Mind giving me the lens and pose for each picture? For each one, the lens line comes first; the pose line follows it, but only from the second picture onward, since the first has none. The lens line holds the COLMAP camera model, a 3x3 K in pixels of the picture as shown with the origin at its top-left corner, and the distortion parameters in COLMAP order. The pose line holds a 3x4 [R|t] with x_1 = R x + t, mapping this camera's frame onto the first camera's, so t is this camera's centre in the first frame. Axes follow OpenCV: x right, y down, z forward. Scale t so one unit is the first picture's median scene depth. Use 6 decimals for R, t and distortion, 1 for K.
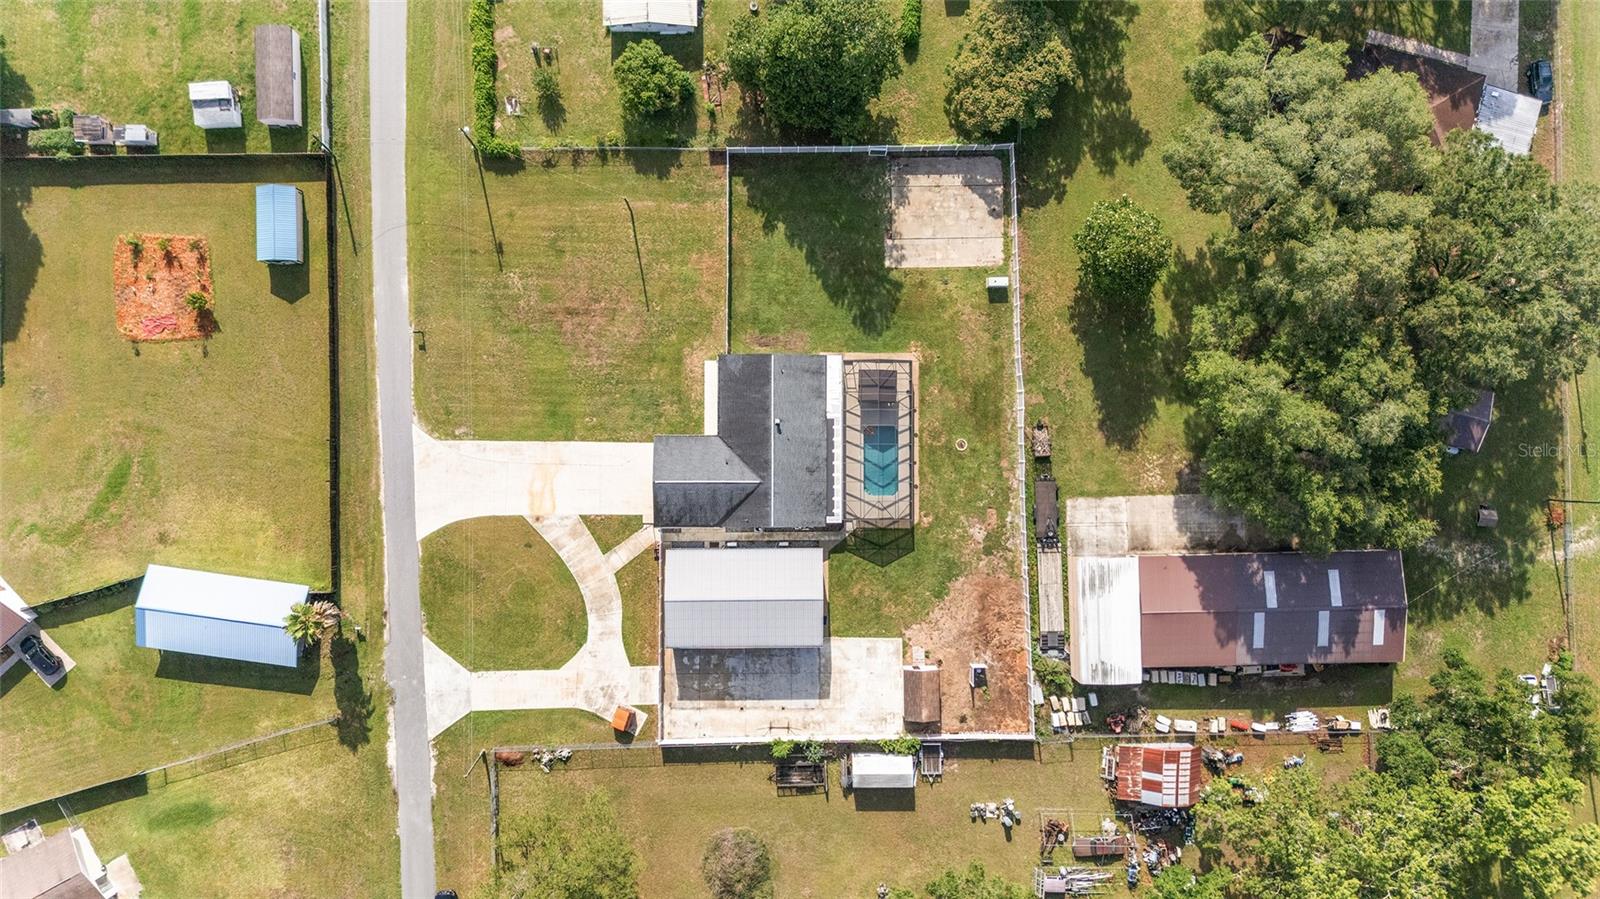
lens RADIAL K [[1169.8, 0, 807.7], [0, 1169.8, 451.7], [0, 0, 1]] dist [0.080871, -0.098753]
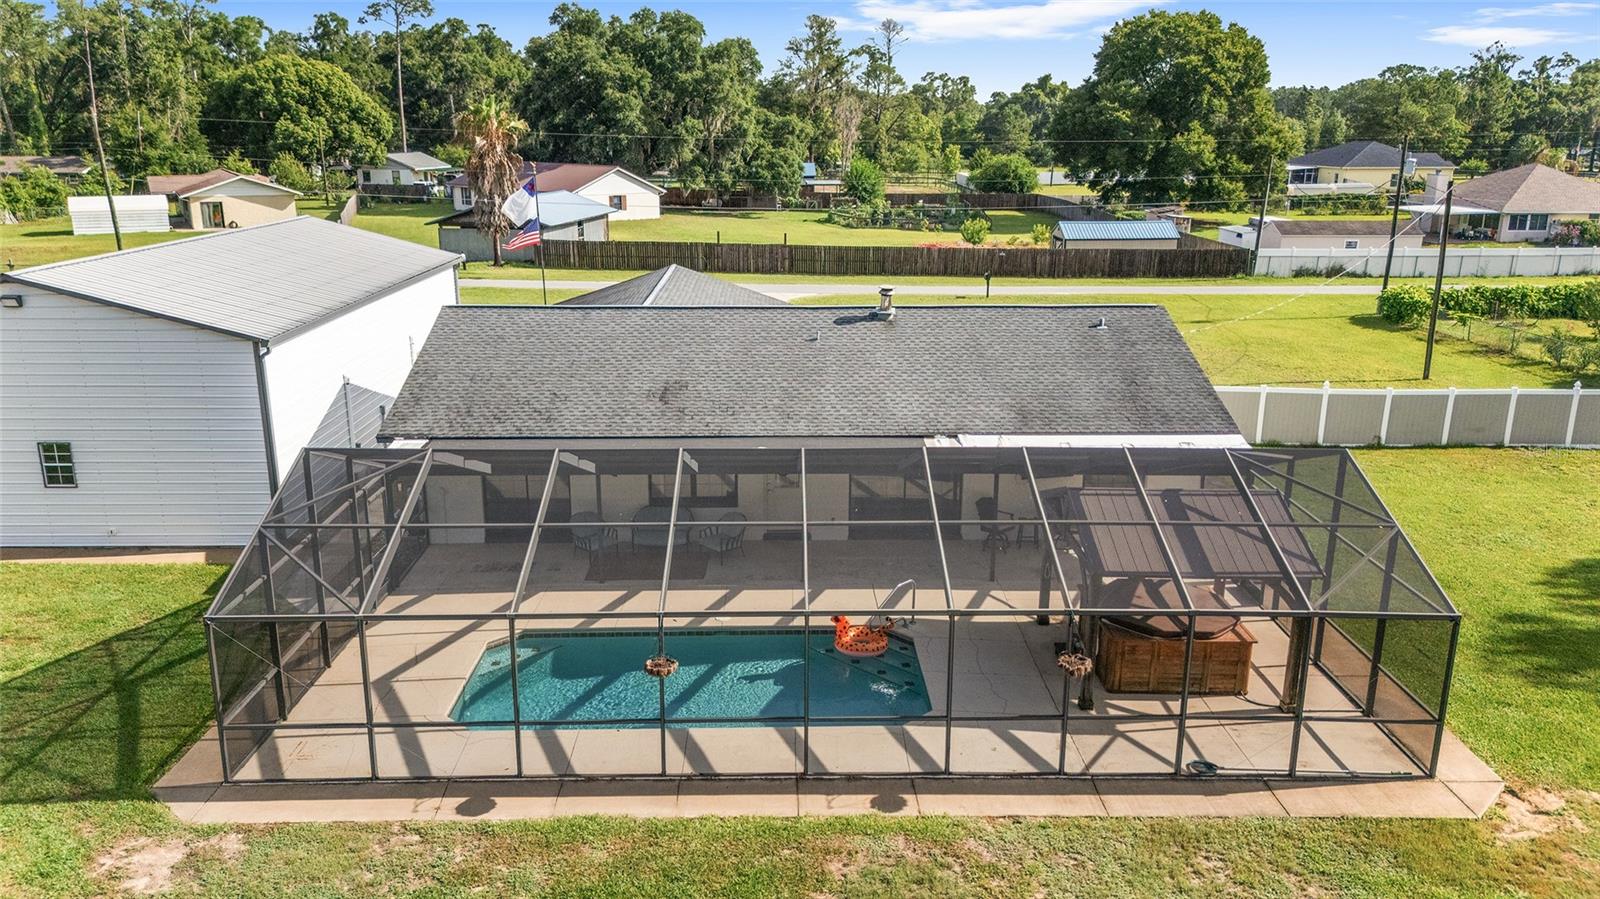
lens RADIAL K [[1169.8, 0, 807.7], [0, 1169.8, 451.7], [0, 0, 1]] dist [0.080871, -0.098753]
pose [[0.034313, 0.240025, -0.970160, 0.207017], [-0.999406, 0.011372, -0.032534, -0.001742], [0.003224, 0.970700, 0.240273, 0.937062]]
